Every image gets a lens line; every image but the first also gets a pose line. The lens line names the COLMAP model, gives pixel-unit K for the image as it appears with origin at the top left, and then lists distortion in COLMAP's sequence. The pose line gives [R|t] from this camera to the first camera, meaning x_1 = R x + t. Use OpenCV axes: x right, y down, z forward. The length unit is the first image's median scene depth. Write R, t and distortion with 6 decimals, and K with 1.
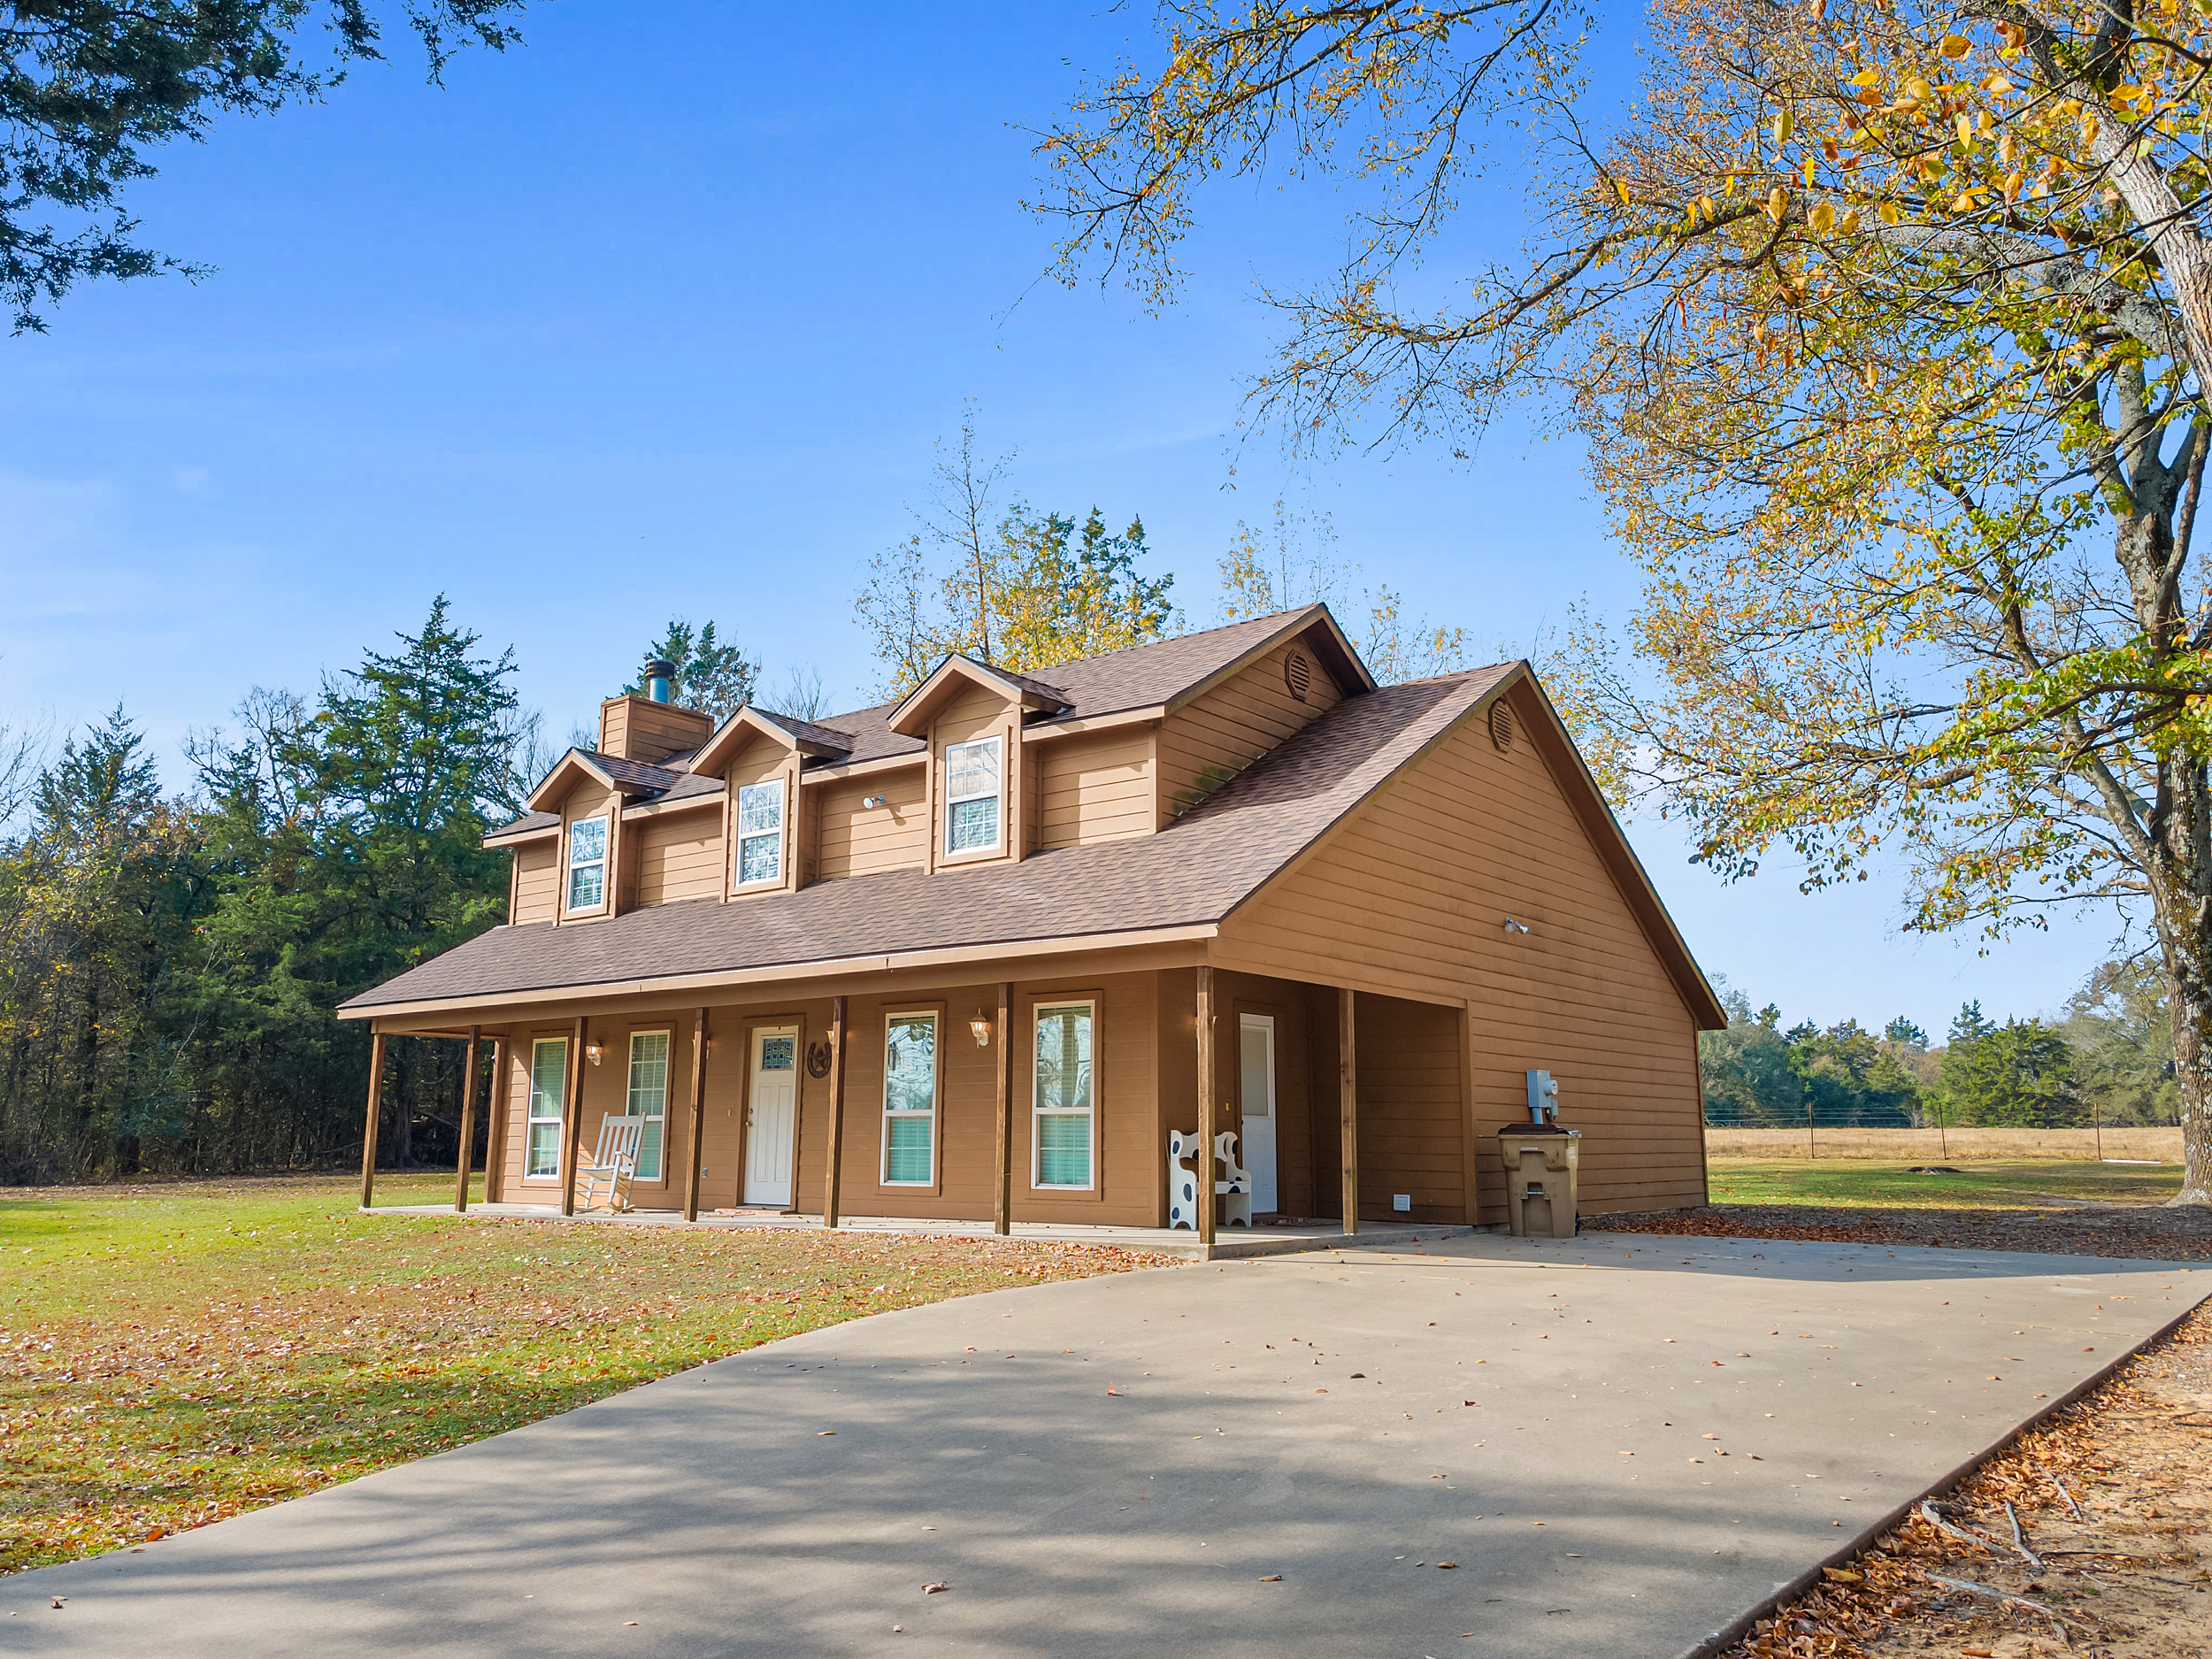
lens RADIAL K [[1617.2, 0, 1106.0], [0, 1617.2, 829.5], [0, 0, 1]] dist [0.019756, 0.005081]
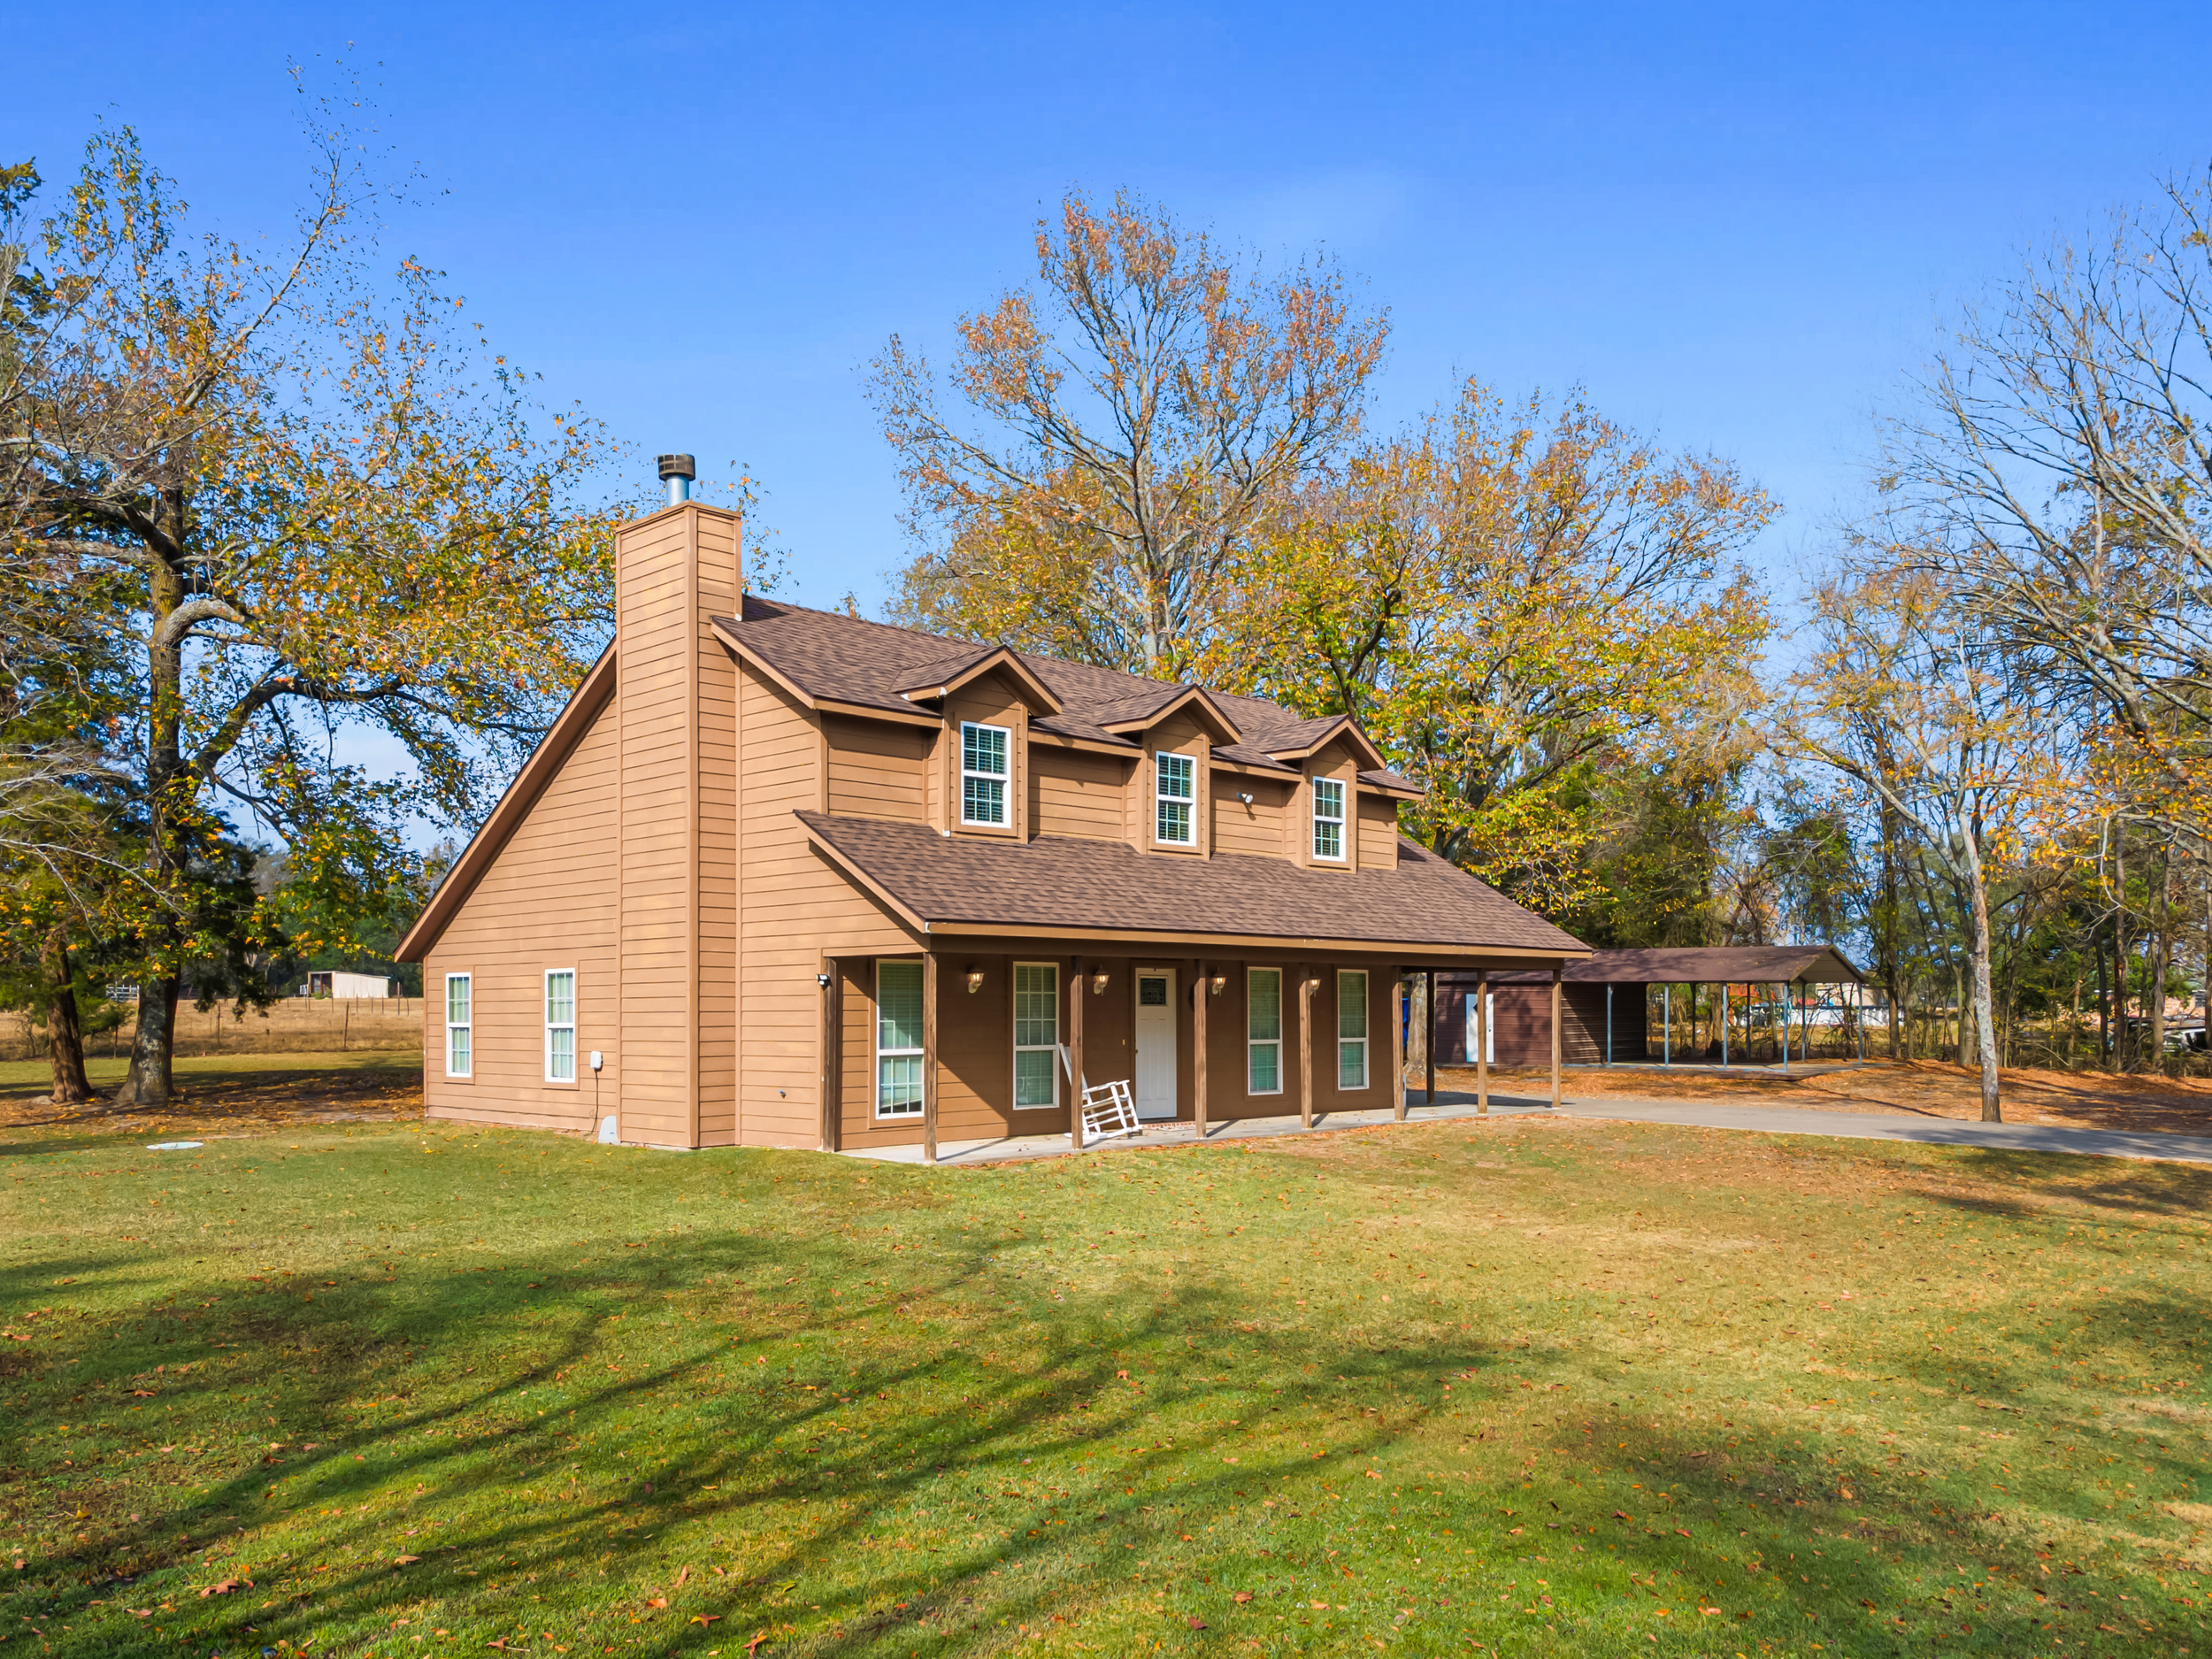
lens RADIAL K [[1617.2, 0, 1106.0], [0, 1617.2, 829.5], [0, 0, 1]] dist [0.019756, 0.005081]
pose [[0.154628, 0.115563, 0.981191, -1.348302], [-0.180356, 0.979749, -0.086971, 0.132190], [-0.971371, -0.163515, 0.172339, 0.853504]]
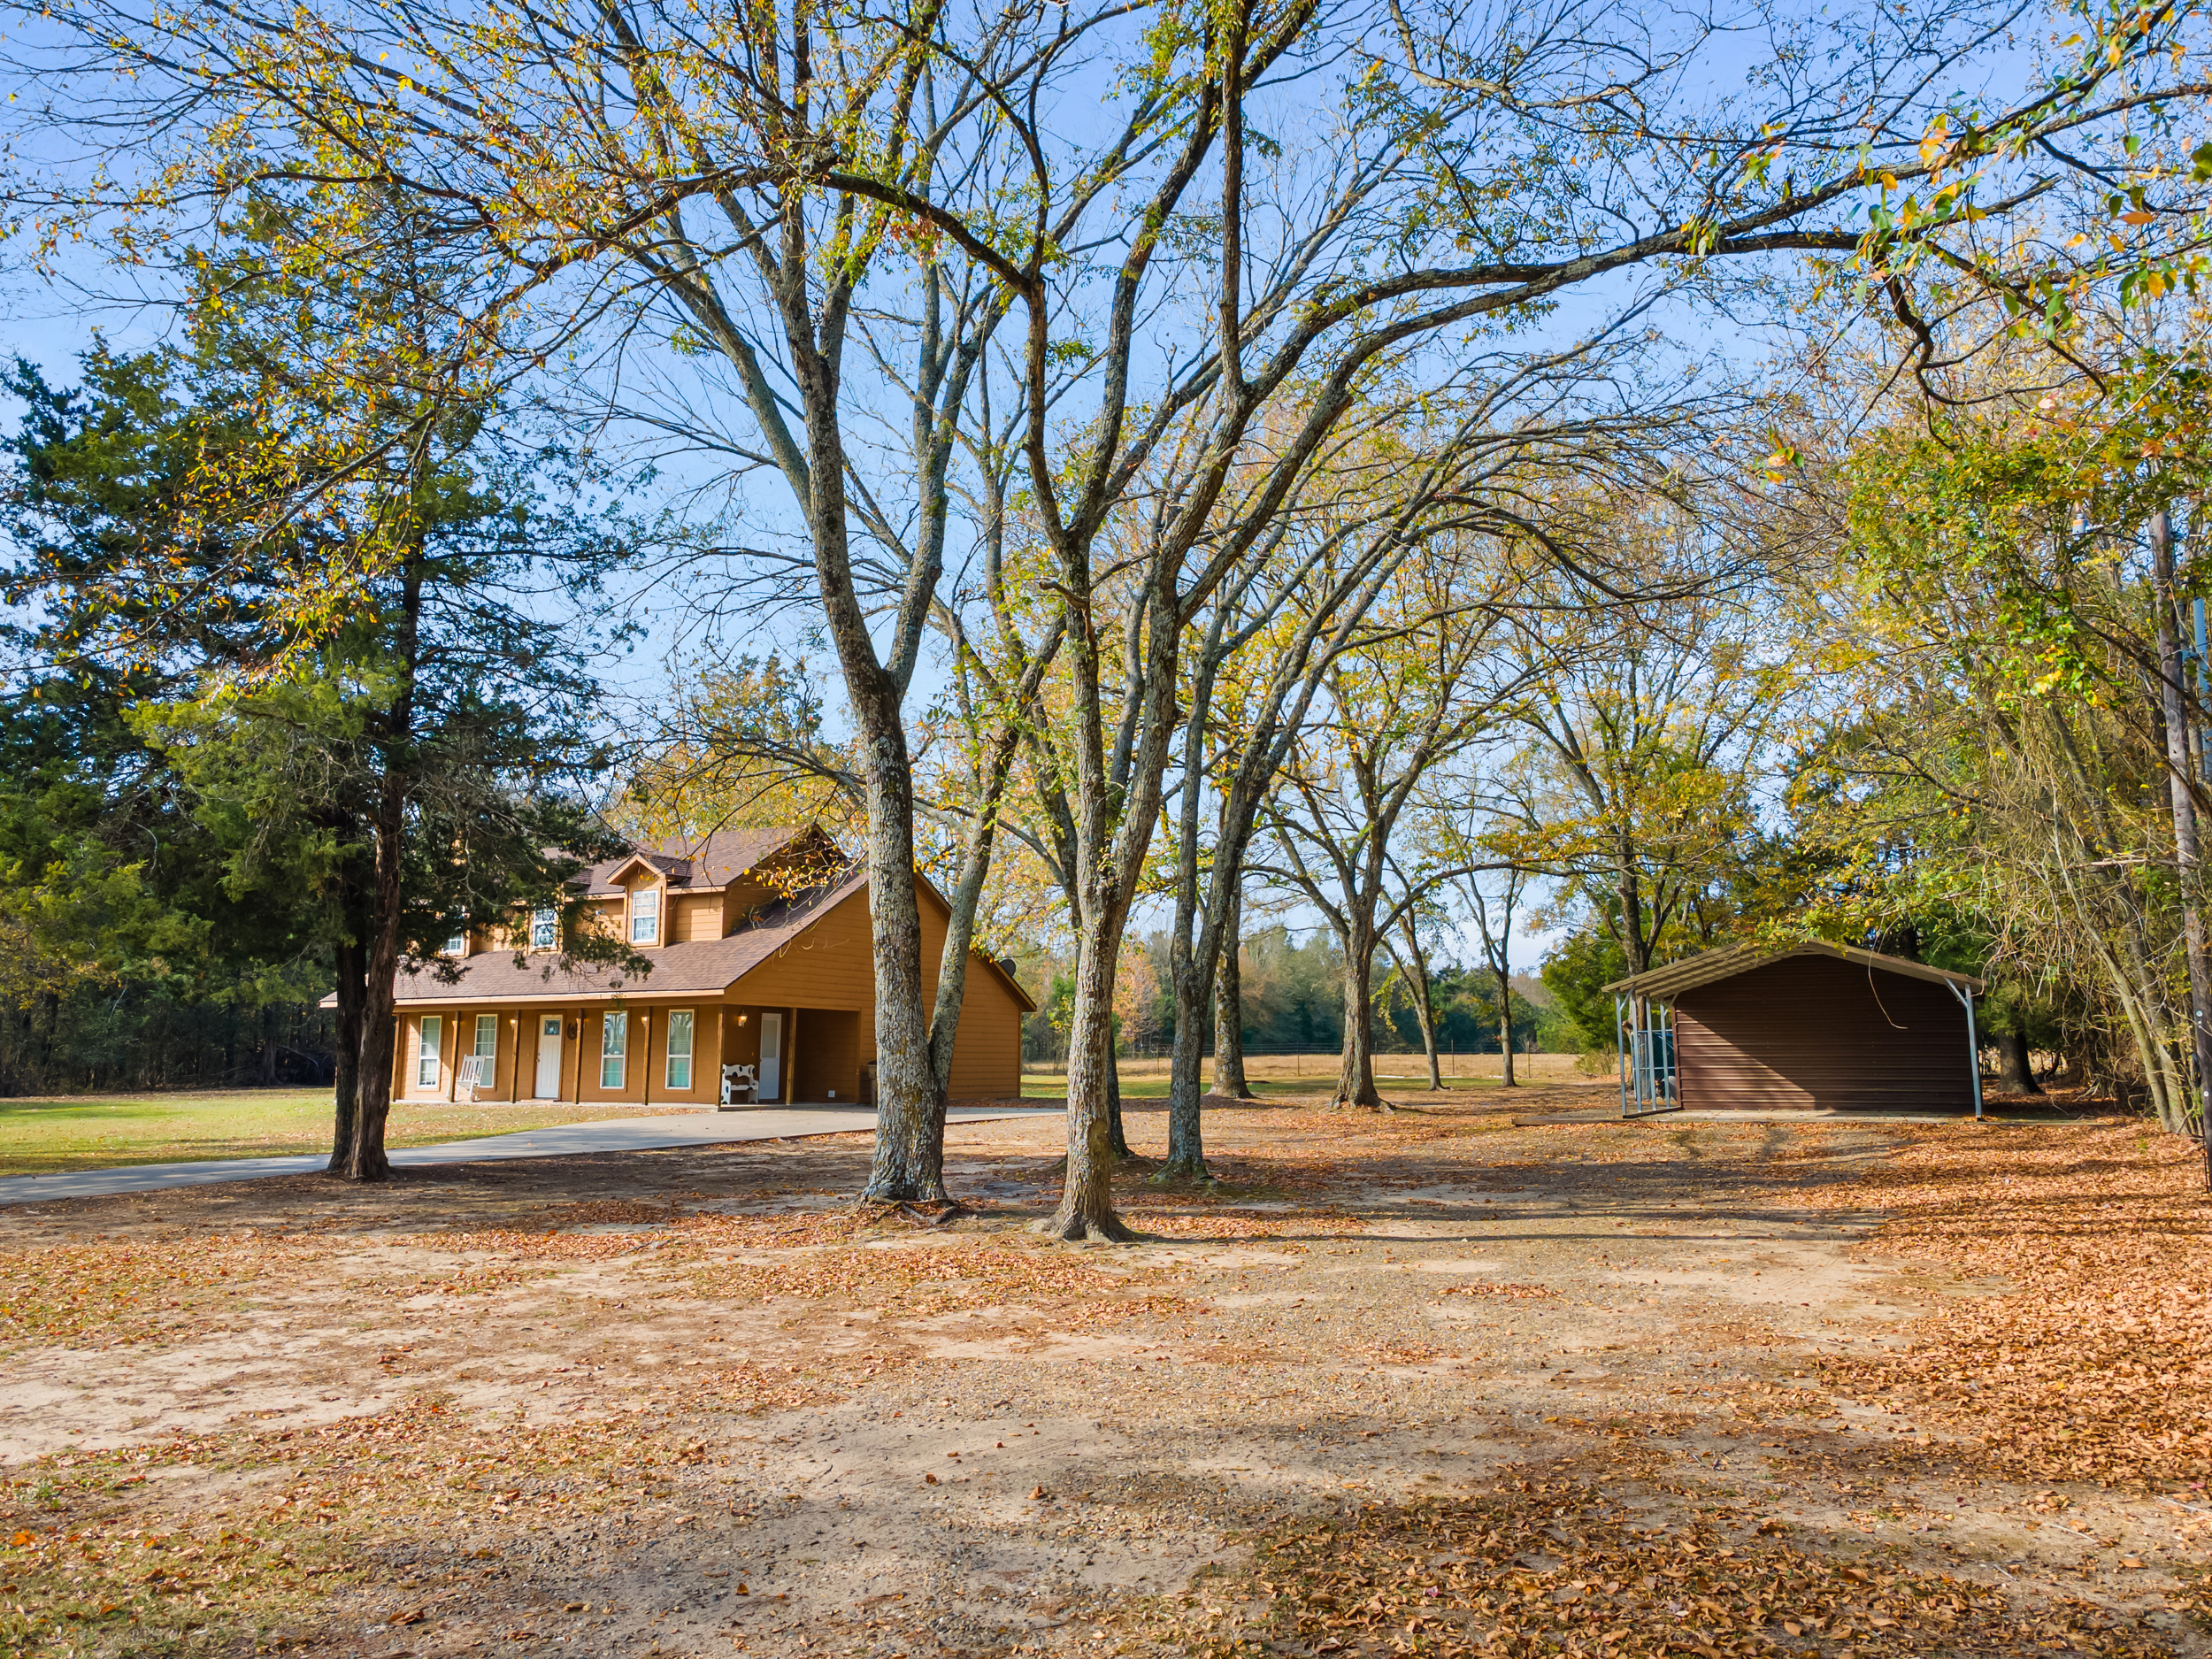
lens RADIAL K [[1617.2, 0, 1106.0], [0, 1617.2, 829.5], [0, 0, 1]] dist [0.019756, 0.005081]
pose [[0.991117, 0.019889, 0.131498, 0.229454], [-0.026059, 0.998631, 0.045364, -0.234190], [-0.130415, -0.048388, 0.990278, -1.176562]]
